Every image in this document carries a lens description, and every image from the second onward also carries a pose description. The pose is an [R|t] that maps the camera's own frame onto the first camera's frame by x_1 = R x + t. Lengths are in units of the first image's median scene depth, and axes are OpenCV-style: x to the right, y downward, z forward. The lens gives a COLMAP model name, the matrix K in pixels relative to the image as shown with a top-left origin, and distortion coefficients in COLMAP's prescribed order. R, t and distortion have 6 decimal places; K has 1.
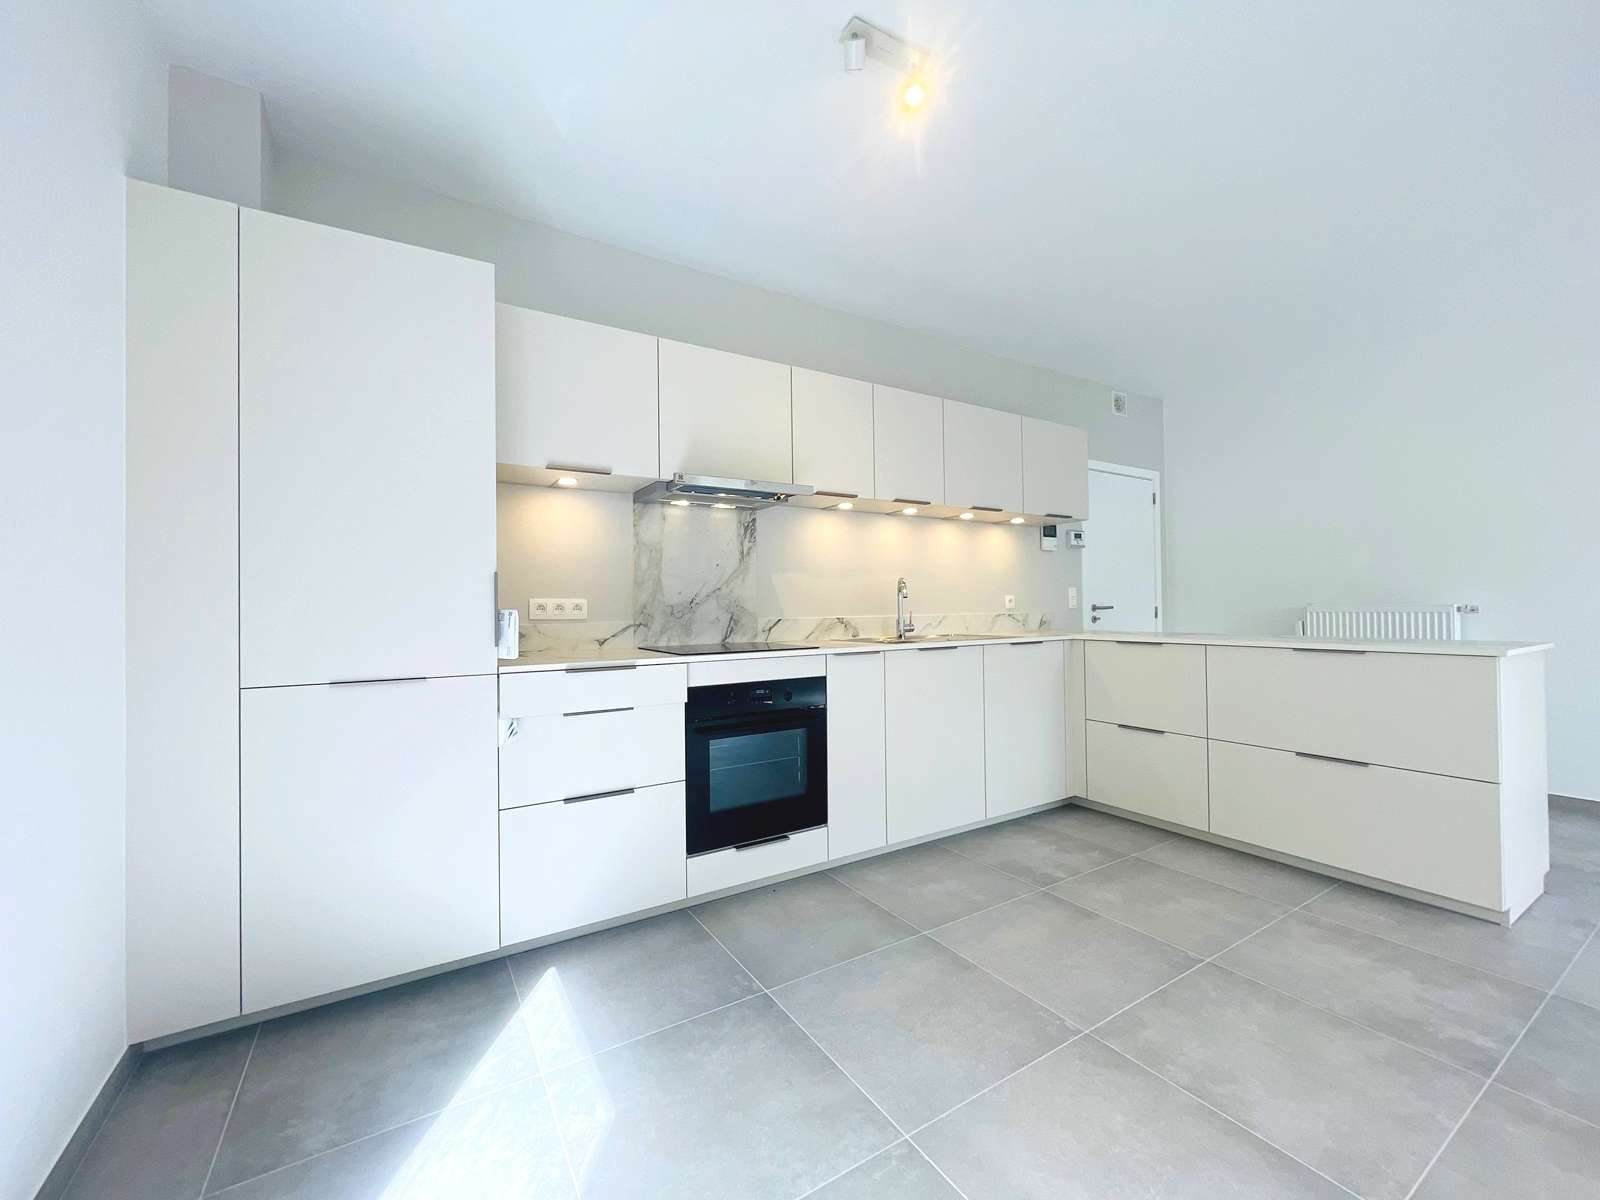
lens RADIAL K [[641.4, 0, 786.0], [0, 641.4, 597.2], [0, 0, 1]] dist [-0.001836, -0.000316]
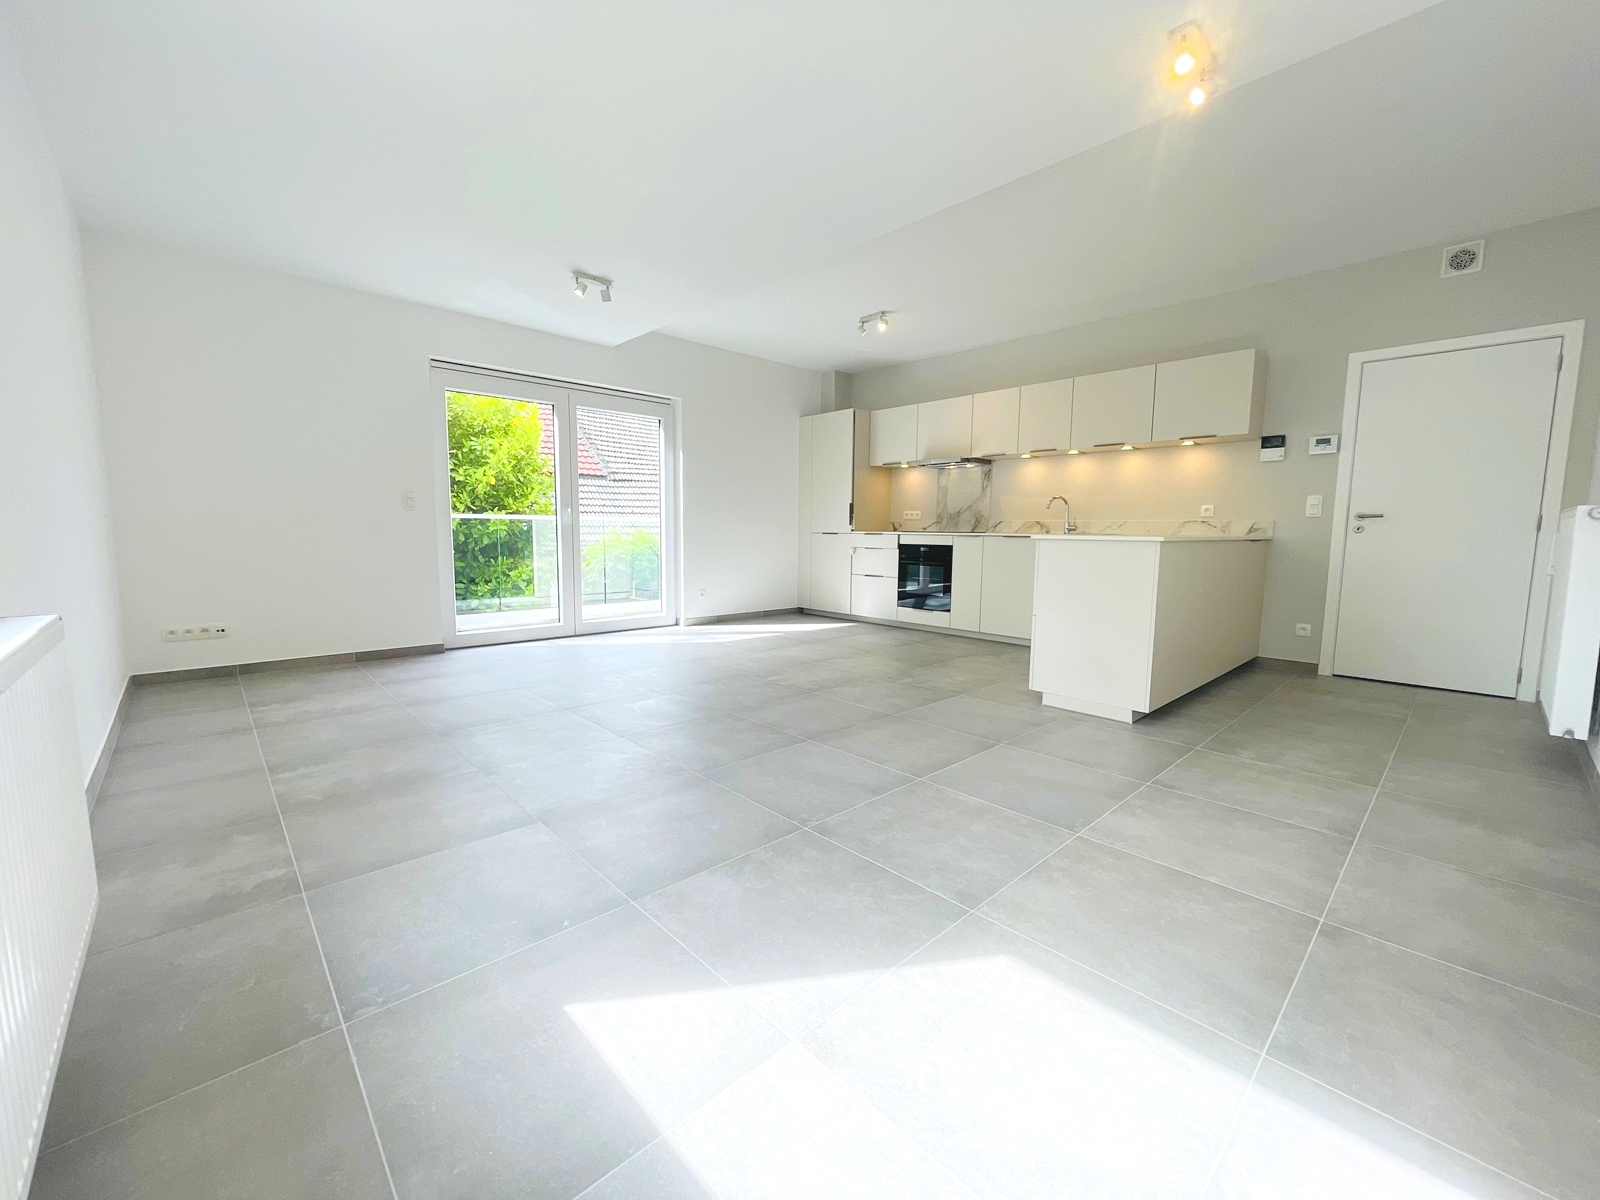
lens RADIAL K [[641.4, 0, 830.1], [0, 641.4, 611.8], [0, 0, 1]] dist [-0.001836, -0.000316]
pose [[0.240288, 0.139401, -0.960640, 1.829117], [0.002927, 0.989526, 0.144325, 0.025971], [0.970697, -0.037491, 0.237363, 0.045685]]
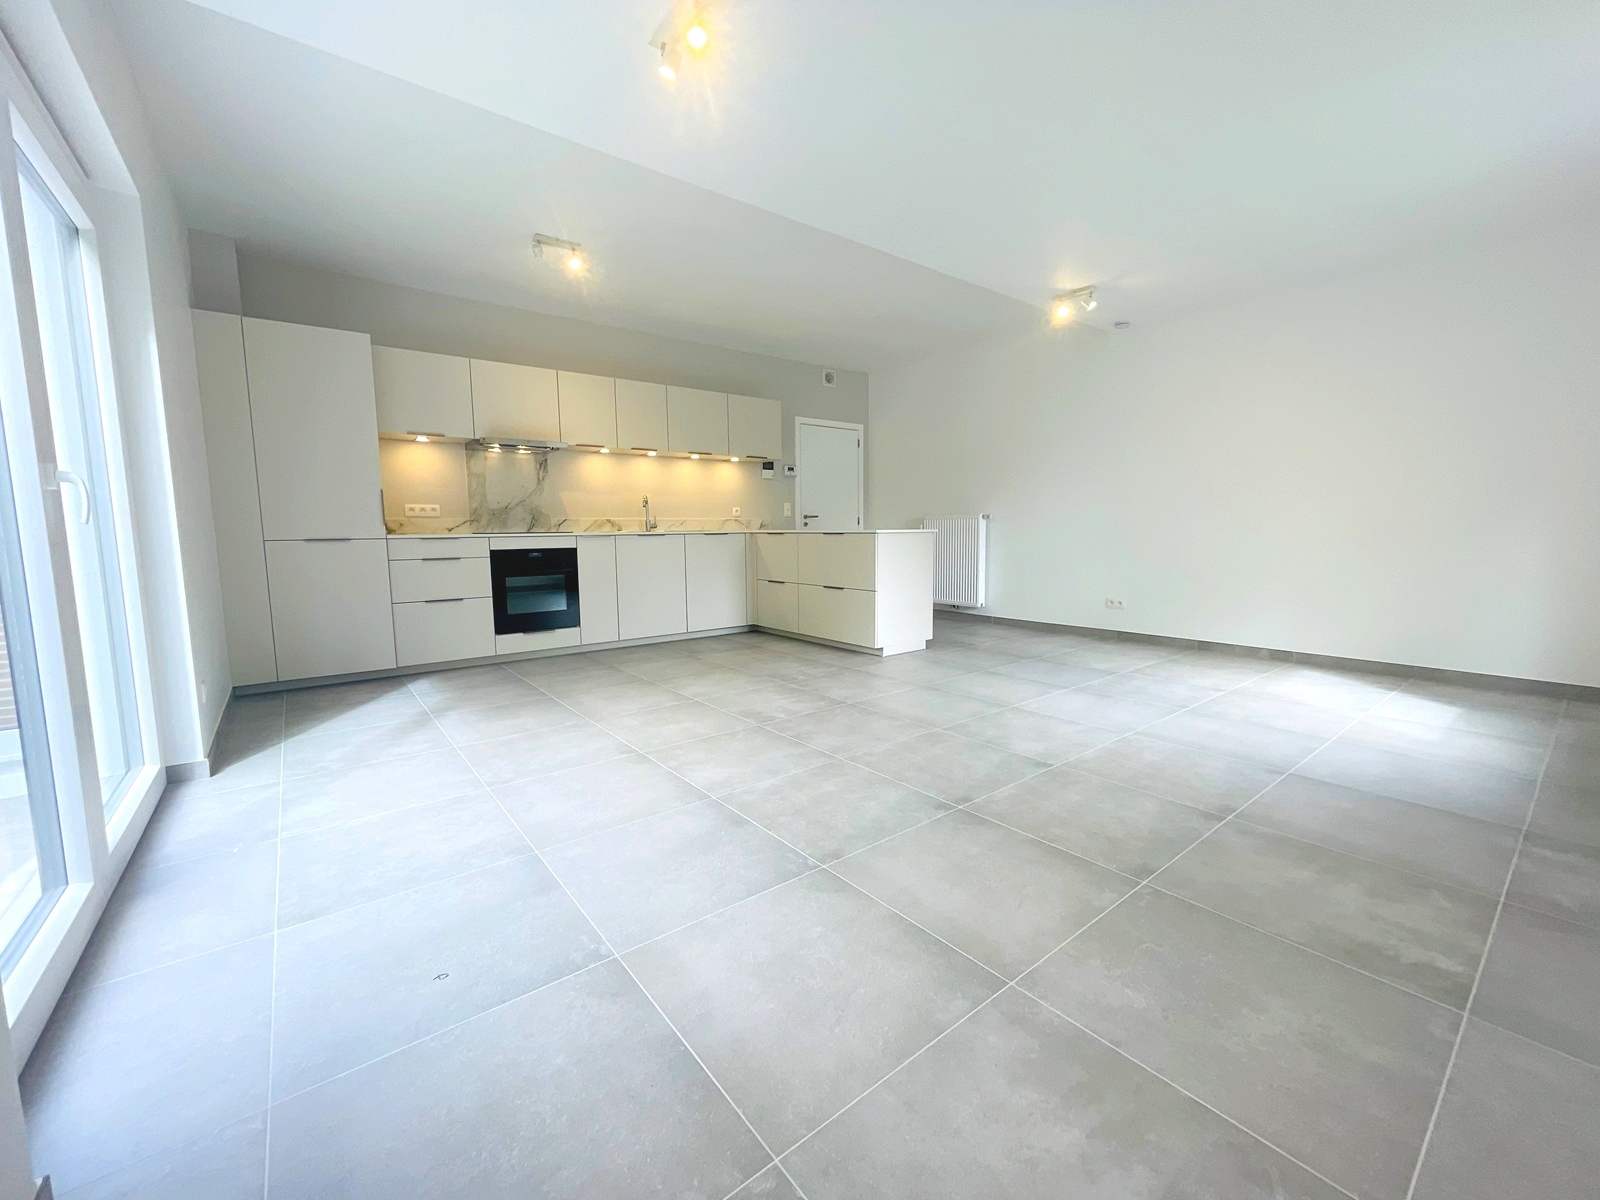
lens RADIAL K [[641.4, 0, 790.6], [0, 641.4, 599.1], [0, 0, 1]] dist [-0.001836, -0.000316]
pose [[0.992470, -0.011125, 0.121985, 0.388717], [-0.004182, 0.992208, 0.124521, 0.032014], [-0.122419, -0.124094, 0.984690, -0.802352]]
